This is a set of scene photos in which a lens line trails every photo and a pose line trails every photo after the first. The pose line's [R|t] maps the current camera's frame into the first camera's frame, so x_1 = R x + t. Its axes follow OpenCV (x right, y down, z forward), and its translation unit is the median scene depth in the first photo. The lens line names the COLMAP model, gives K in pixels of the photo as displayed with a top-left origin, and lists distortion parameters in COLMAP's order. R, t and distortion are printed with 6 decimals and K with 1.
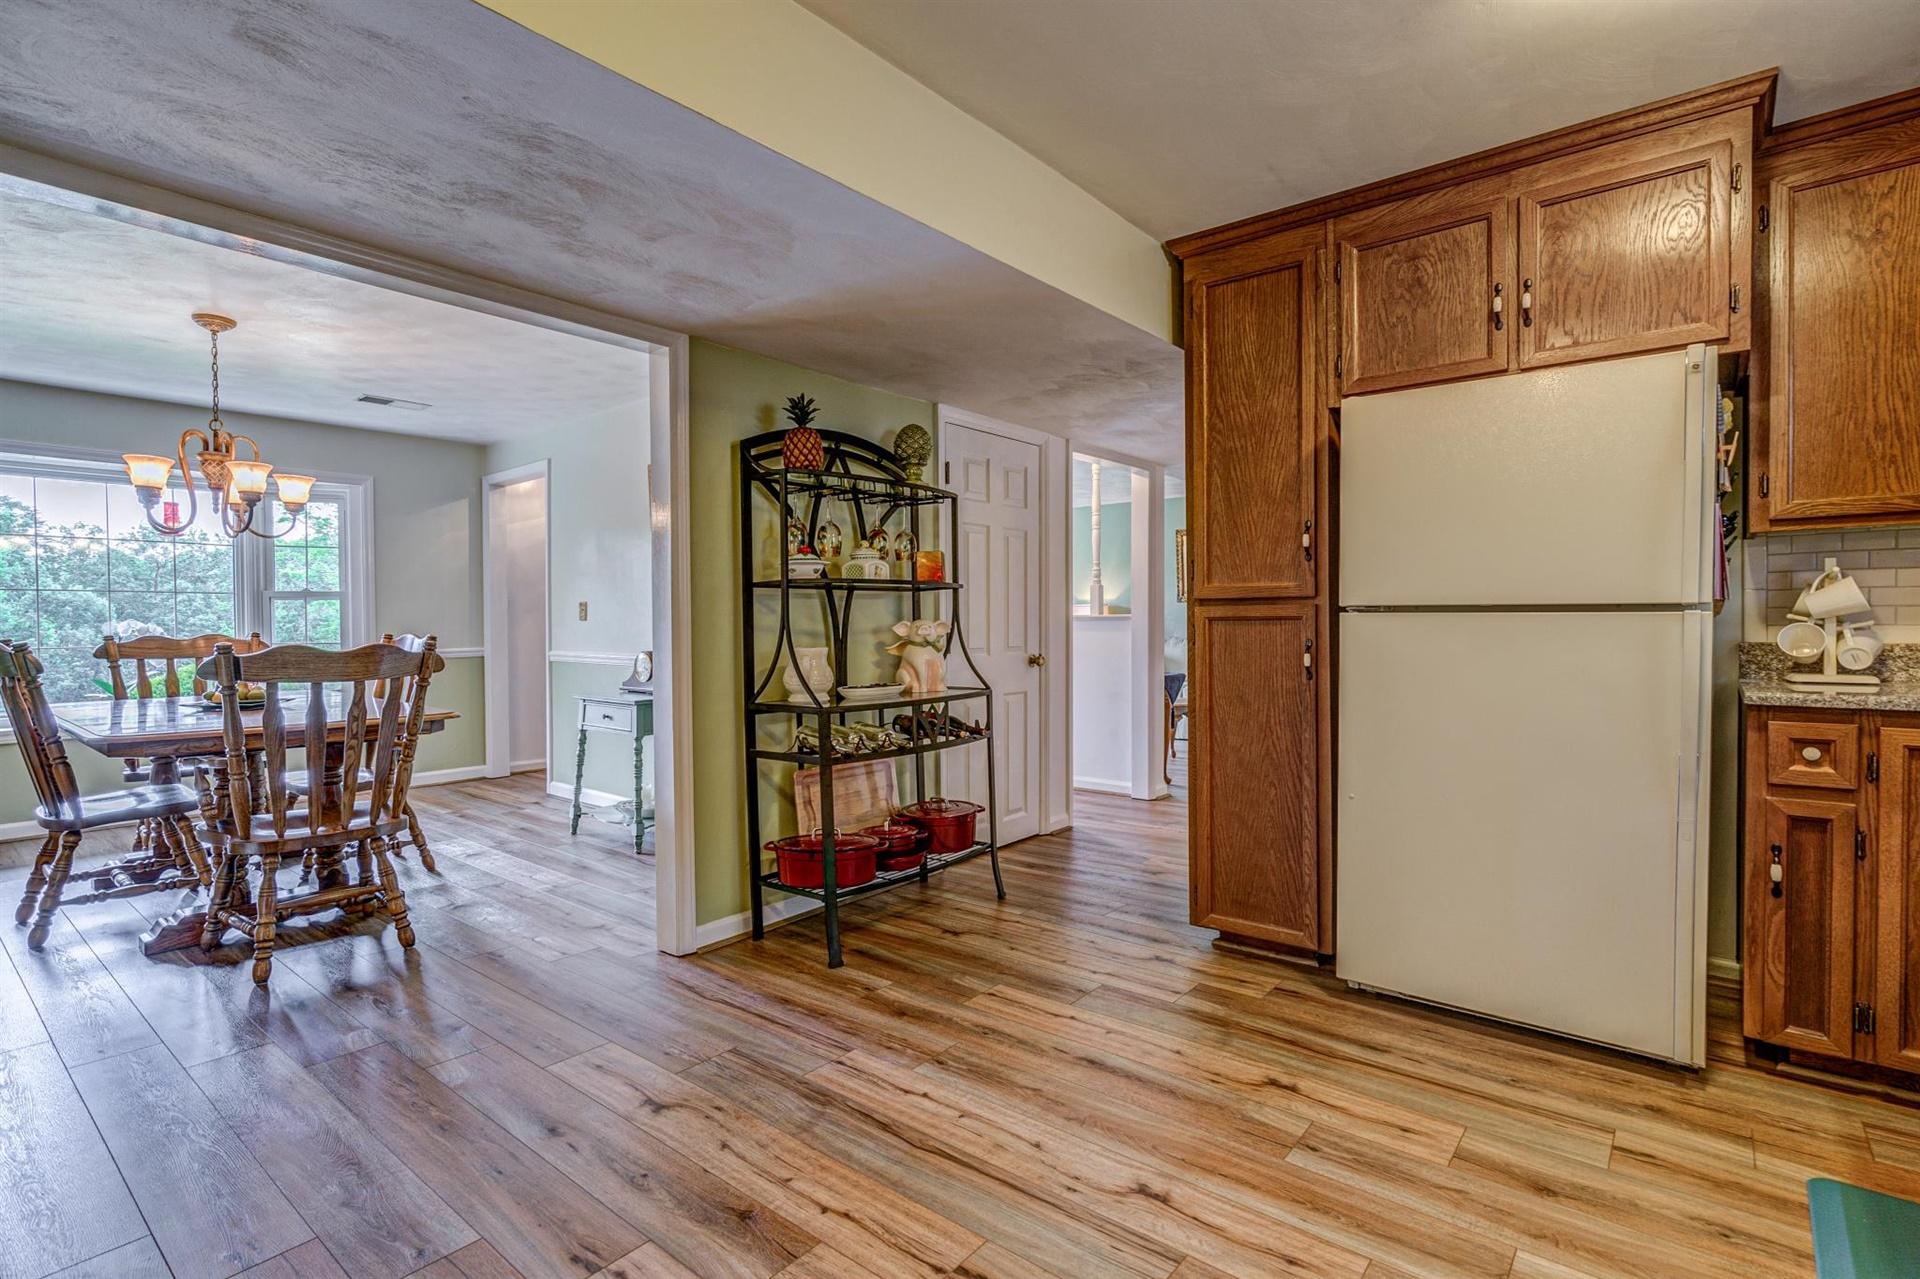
lens RADIAL K [[902.5, 0, 954.2], [0, 902.5, 641.4], [0, 0, 1]] dist [0.002327, 0.000665]
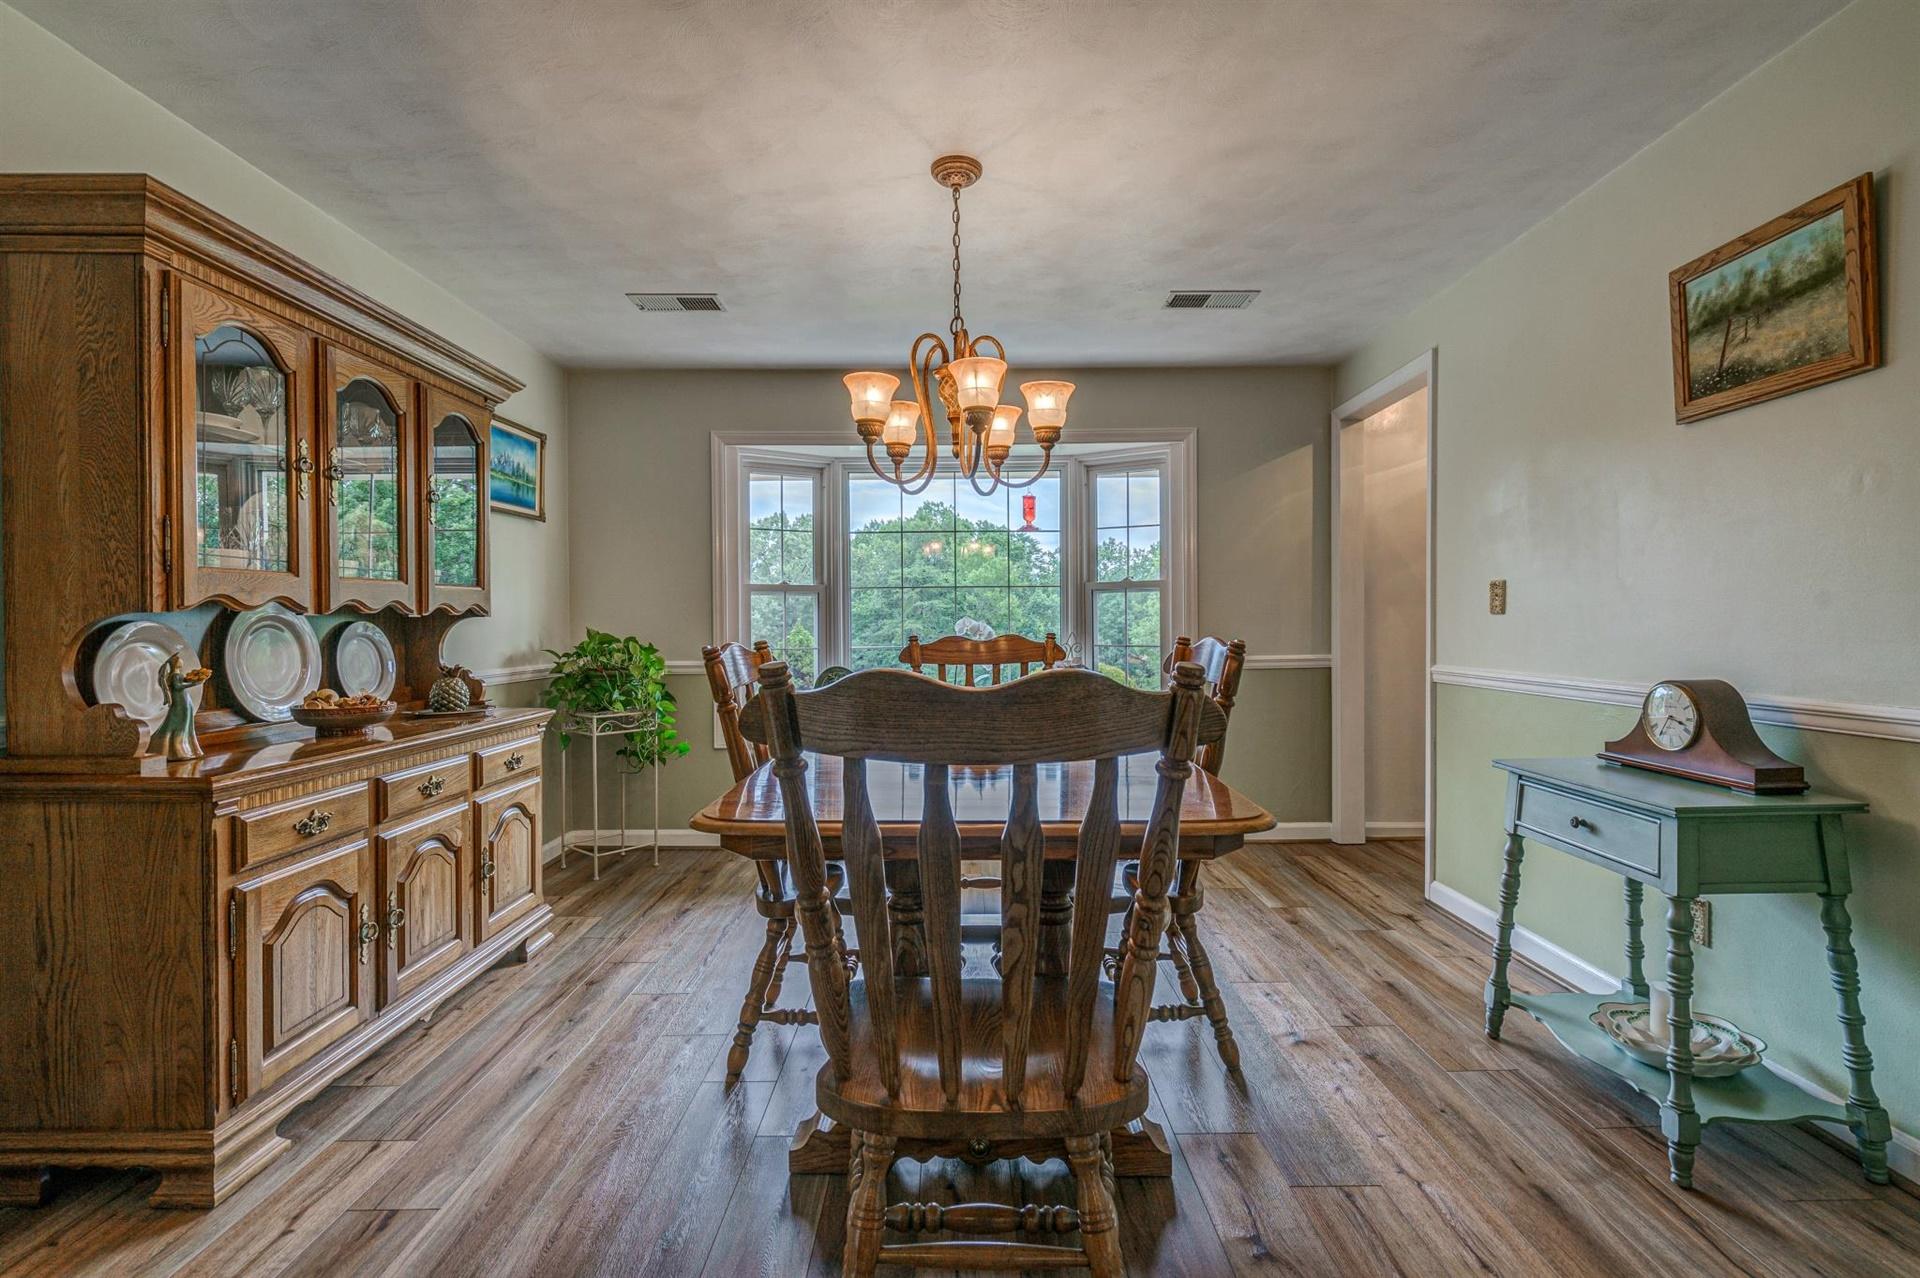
lens RADIAL K [[909.0, 0, 1000.6], [0, 909.0, 625.6], [0, 0, 1]] dist [0.002065, 0.000455]
pose [[0.673787, 0.002032, -0.738923, -0.190104], [-0.013342, 0.999867, -0.009416, -0.006238], [0.738806, 0.016203, 0.673724, 0.369727]]
